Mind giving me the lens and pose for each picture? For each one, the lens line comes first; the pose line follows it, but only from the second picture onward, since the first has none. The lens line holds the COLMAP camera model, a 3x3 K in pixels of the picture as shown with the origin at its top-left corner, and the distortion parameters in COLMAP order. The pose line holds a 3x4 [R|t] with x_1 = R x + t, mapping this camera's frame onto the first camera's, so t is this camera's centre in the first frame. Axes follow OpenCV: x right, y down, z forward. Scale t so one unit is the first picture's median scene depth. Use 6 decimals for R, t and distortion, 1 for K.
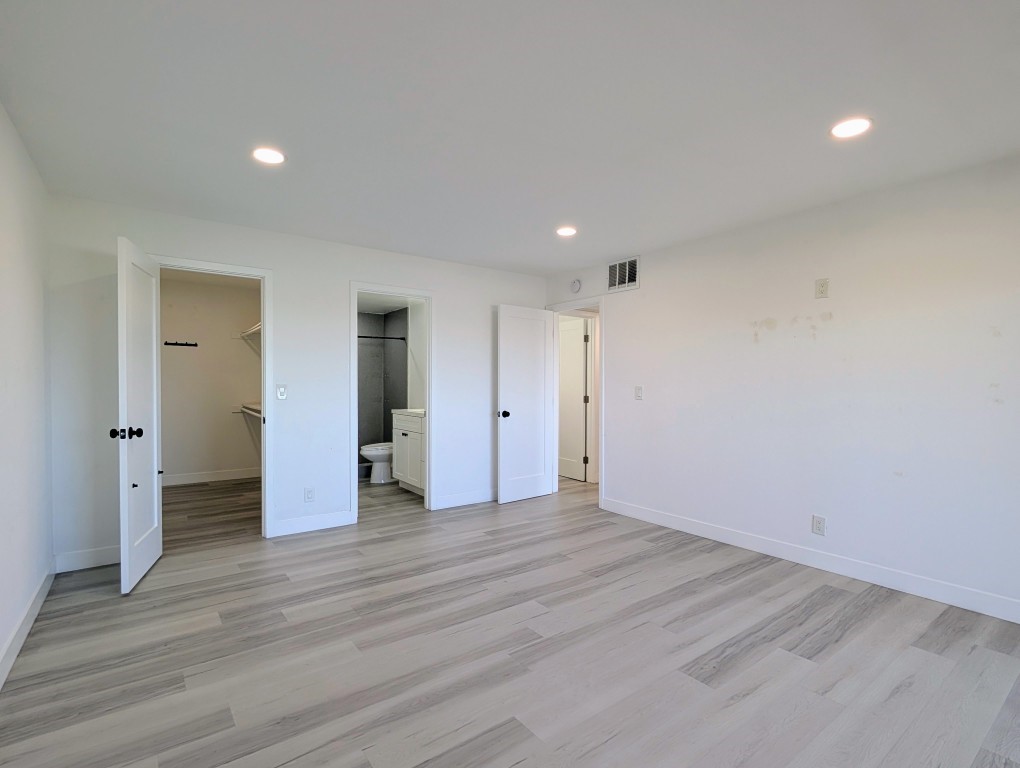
lens RADIAL K [[484.2, 0, 510.0], [0, 484.2, 384.0], [0, 0, 1]] dist [0.000545, 0.000016]
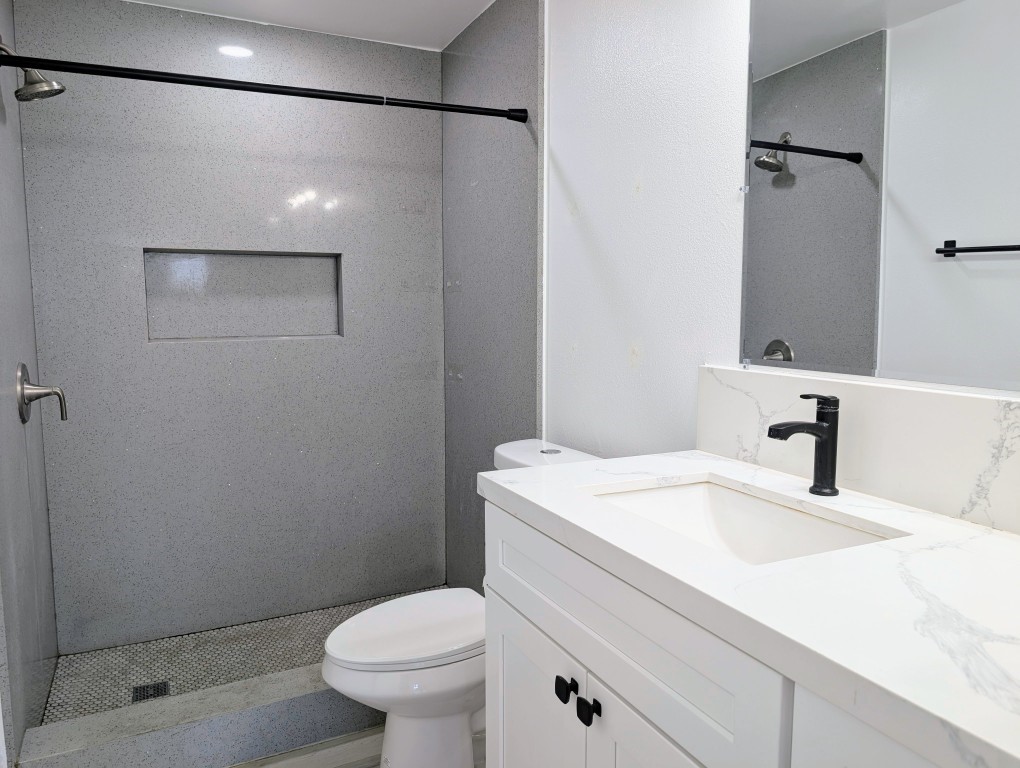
lens RADIAL K [[728.5, 0, 519.8], [0, 728.5, 383.2], [0, 0, 1]] dist [0.018287, -0.002109]
pose [[0.986014, 0.011389, -0.166271, -0.161655], [0.006206, 0.994461, 0.104919, -0.004177], [0.166545, -0.104483, 0.980483, 0.650874]]
